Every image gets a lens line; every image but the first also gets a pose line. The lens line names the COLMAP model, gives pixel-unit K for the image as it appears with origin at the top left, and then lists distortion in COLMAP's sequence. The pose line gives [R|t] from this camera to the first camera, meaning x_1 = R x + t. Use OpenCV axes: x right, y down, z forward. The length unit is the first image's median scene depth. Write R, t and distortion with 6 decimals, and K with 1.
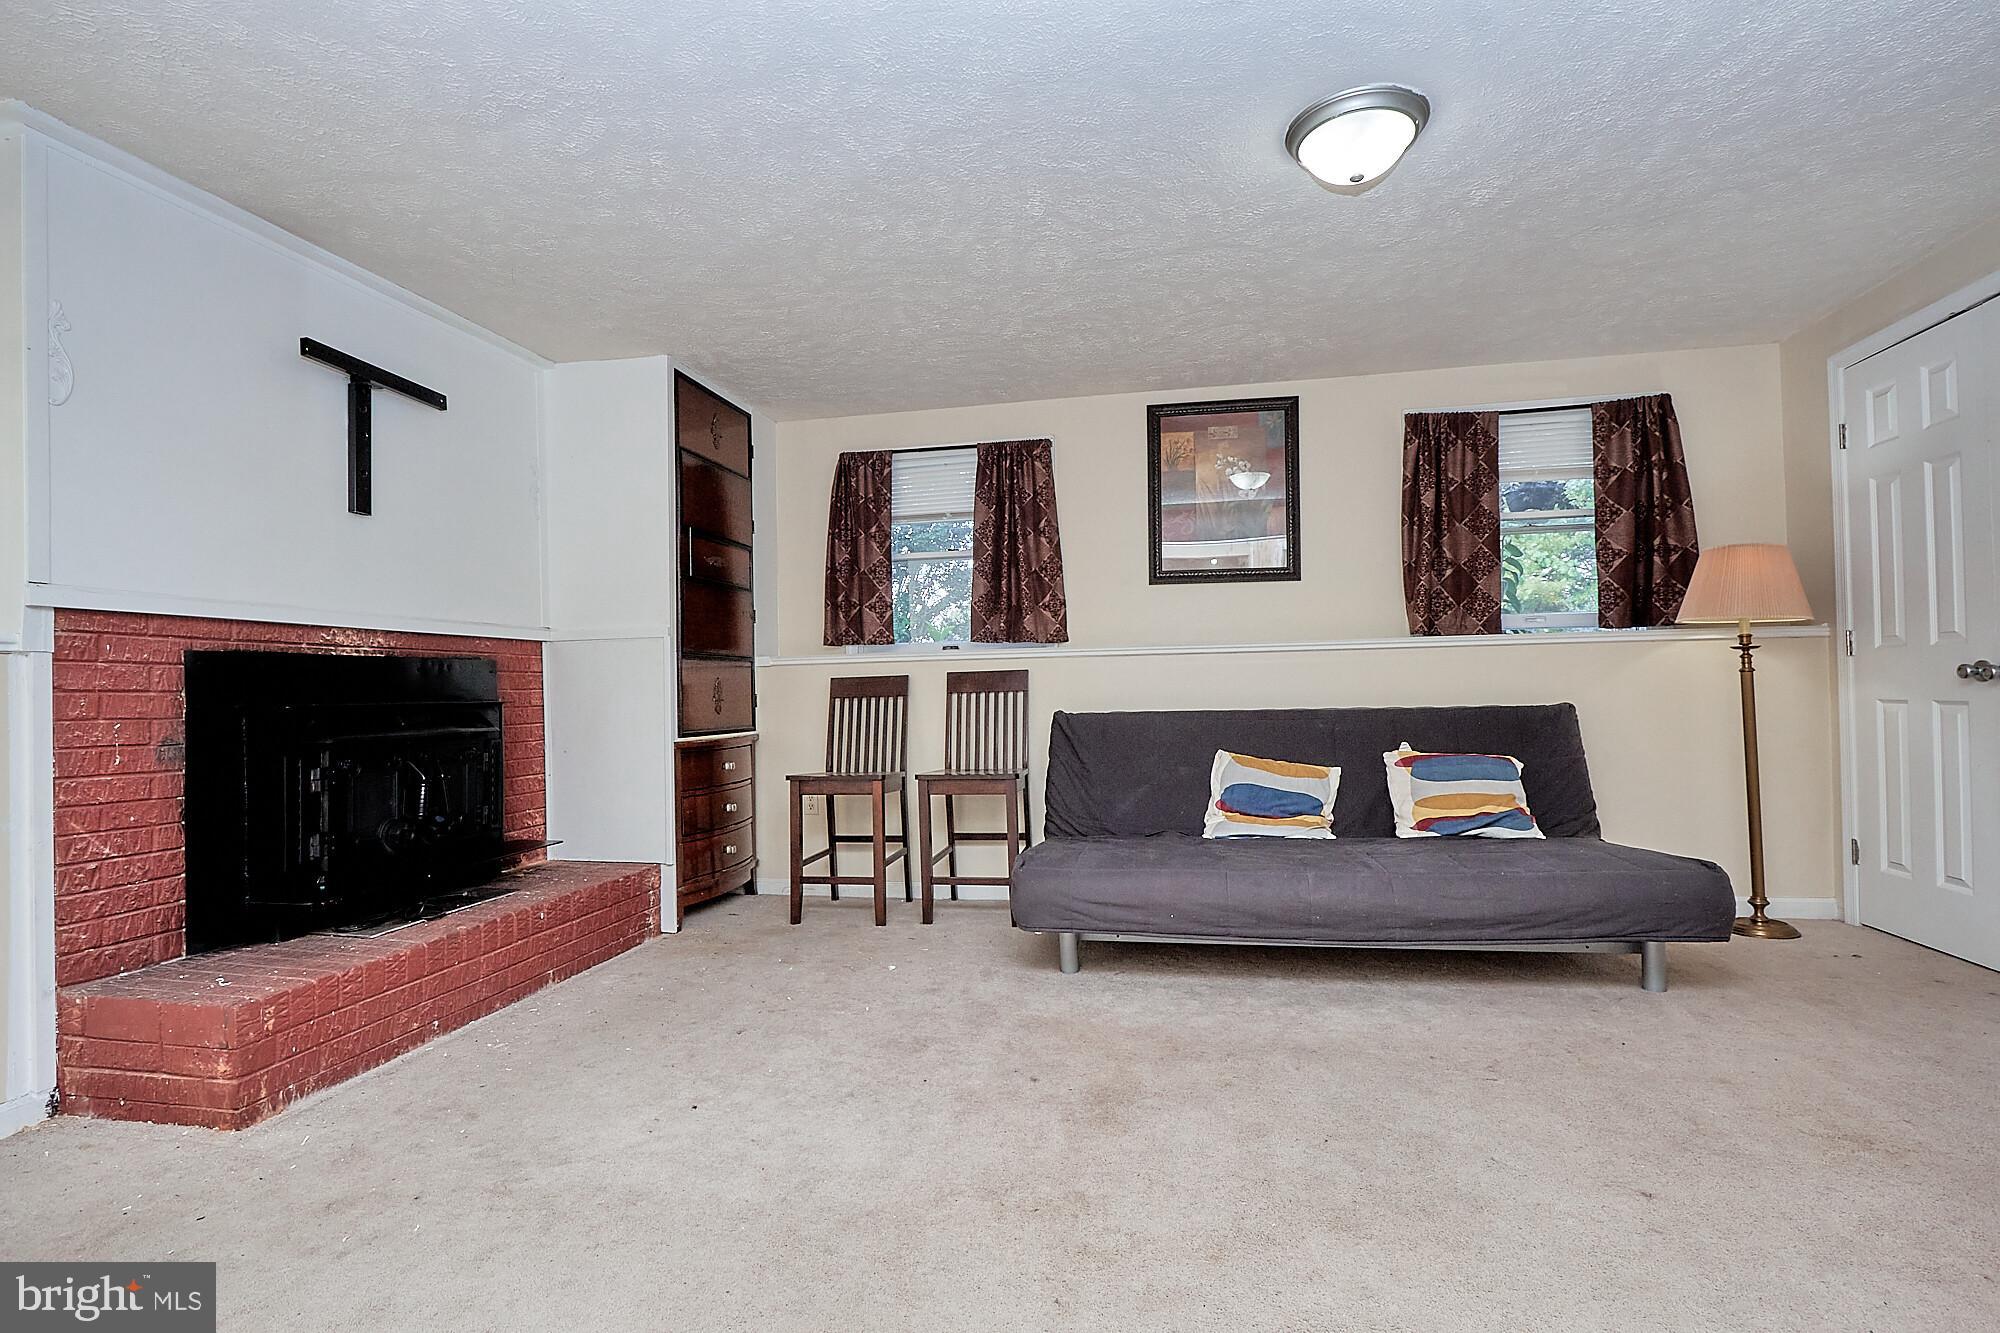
lens RADIAL K [[920.3, 0, 1001.2], [0, 920.3, 673.5], [0, 0, 1]] dist [-0.021847, 0.002654]
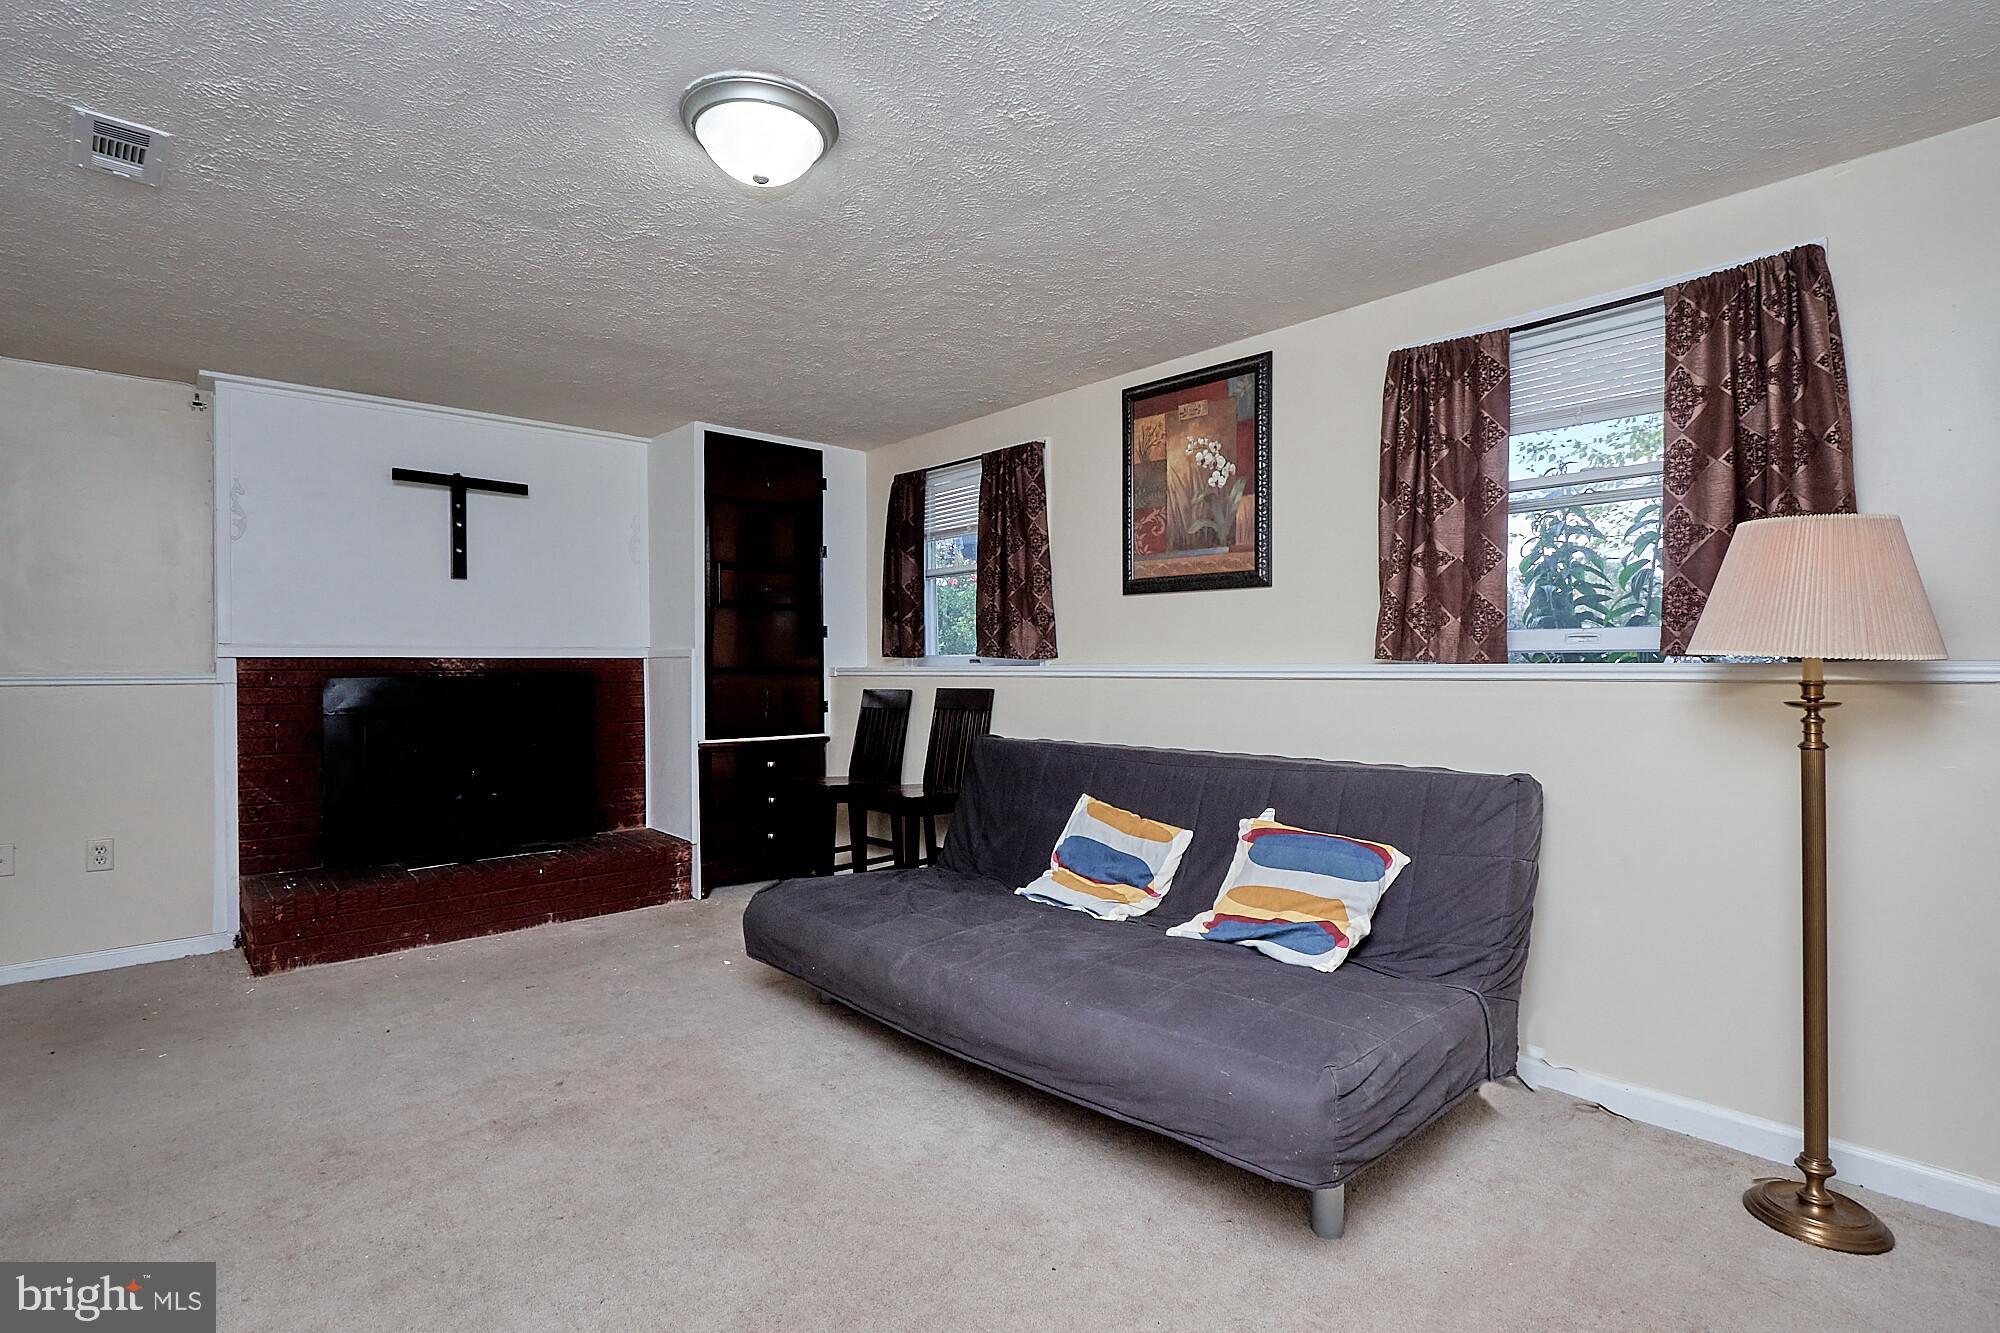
lens RADIAL K [[920.3, 0, 993.9], [0, 920.3, 665.1], [0, 0, 1]] dist [-0.021847, 0.002654]
pose [[0.814585, 0.015355, -0.579841, 0.641728], [-0.000955, 0.999684, 0.025133, -0.057570], [0.580043, -0.019919, 0.814342, 0.234099]]
